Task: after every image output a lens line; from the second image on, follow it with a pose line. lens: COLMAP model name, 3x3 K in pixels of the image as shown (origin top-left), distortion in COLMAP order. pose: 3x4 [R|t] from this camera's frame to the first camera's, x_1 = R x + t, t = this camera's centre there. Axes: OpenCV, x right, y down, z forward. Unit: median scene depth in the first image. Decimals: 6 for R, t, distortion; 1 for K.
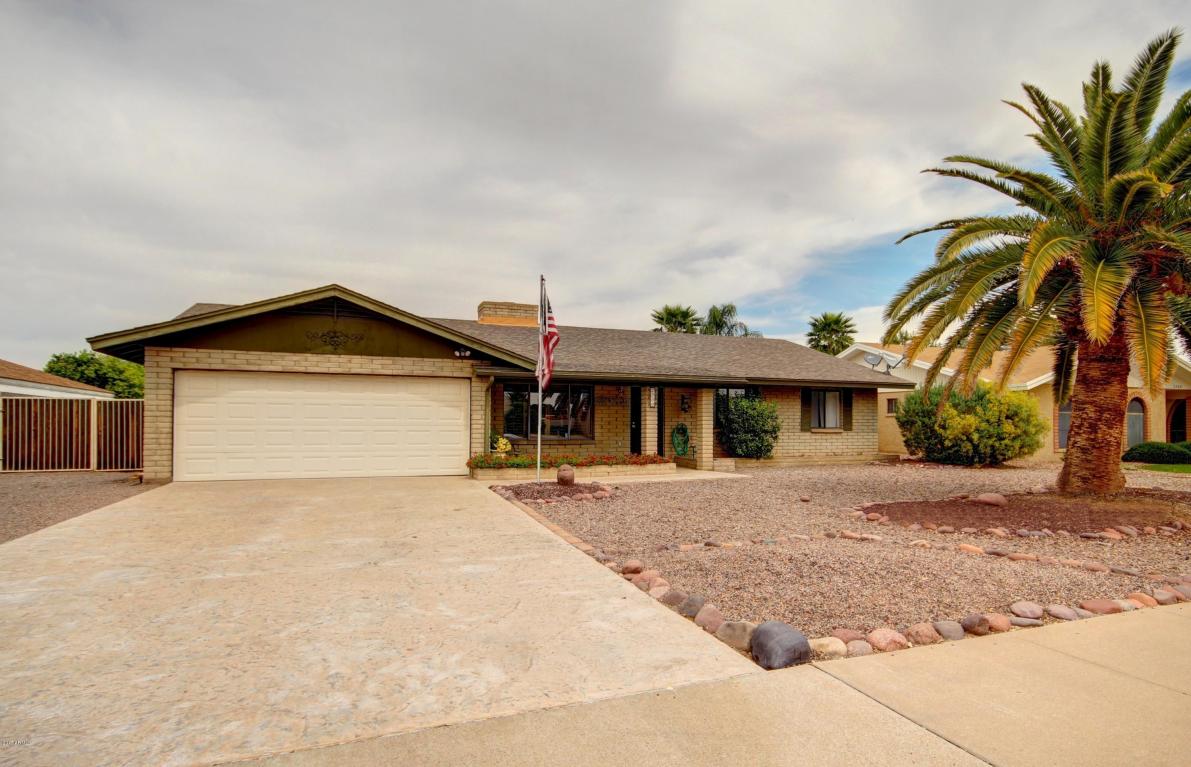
lens RADIAL K [[626.0, 0, 605.7], [0, 626.0, 401.0], [0, 0, 1]] dist [0.005326, 0.000322]
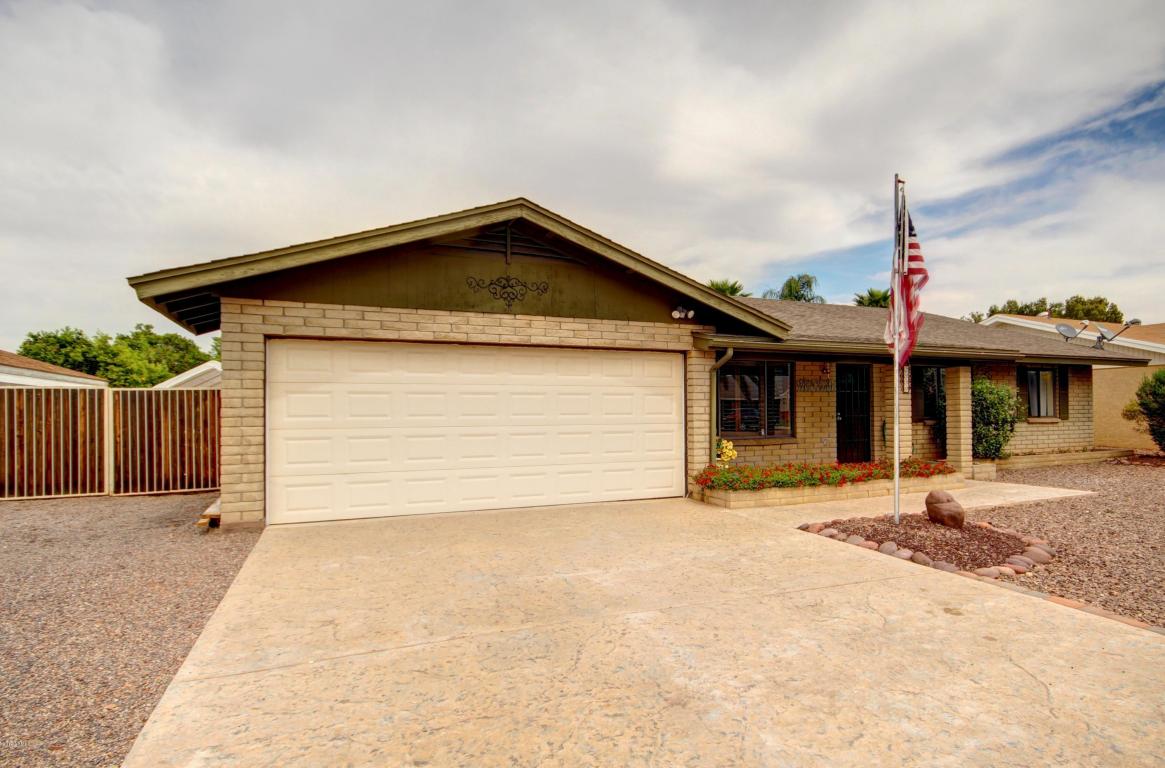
lens RADIAL K [[606.9, 0, 582.0], [0, 606.9, 387.1], [0, 0, 1]] dist [-0.002383, 0.002531]
pose [[0.999401, -0.008953, 0.033440, -0.361750], [0.008904, 0.999959, 0.001613, -0.000943], [-0.033453, -0.001314, 0.999439, 0.367414]]
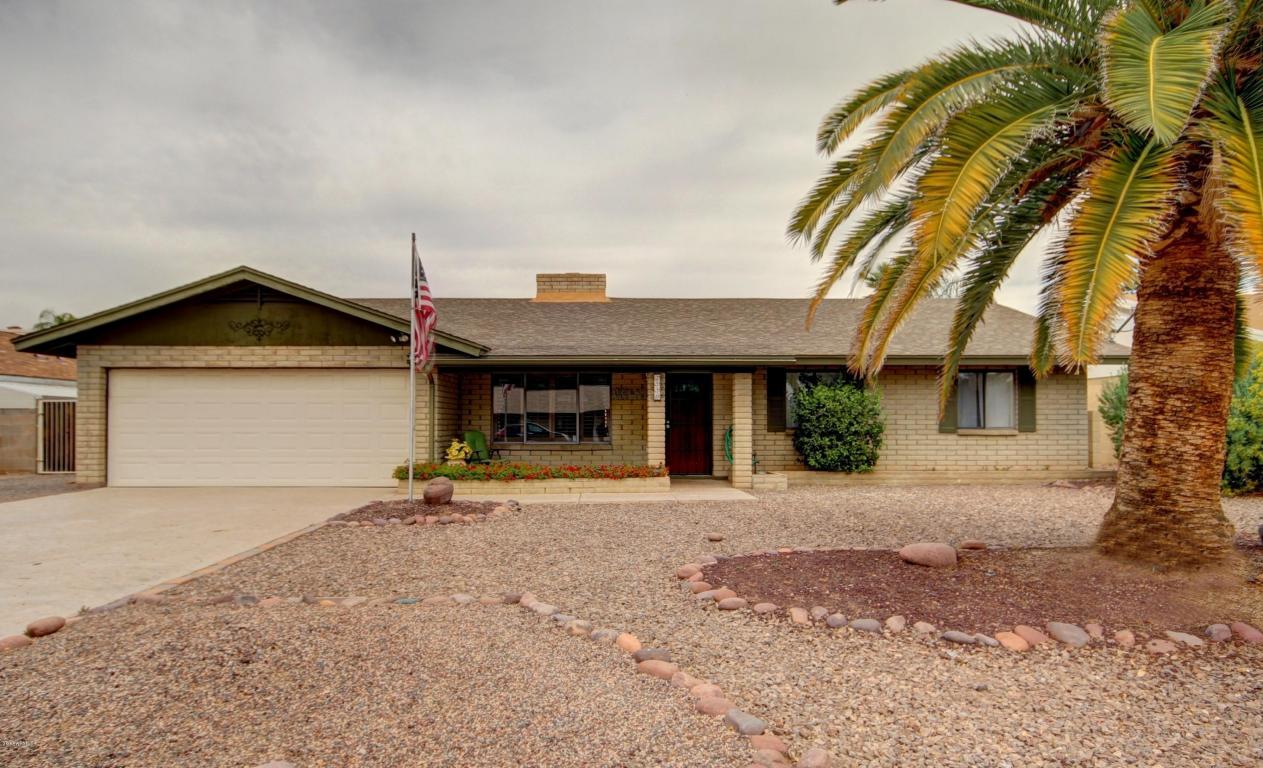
lens RADIAL K [[758.0, 0, 636.4], [0, 758.0, 393.9], [0, 0, 1]] dist [0.008978, -0.000824]
pose [[0.935735, -0.018720, -0.352207, 0.415758], [0.017642, 0.999825, -0.006271, 0.008356], [0.352263, -0.000346, 0.935901, 0.181650]]
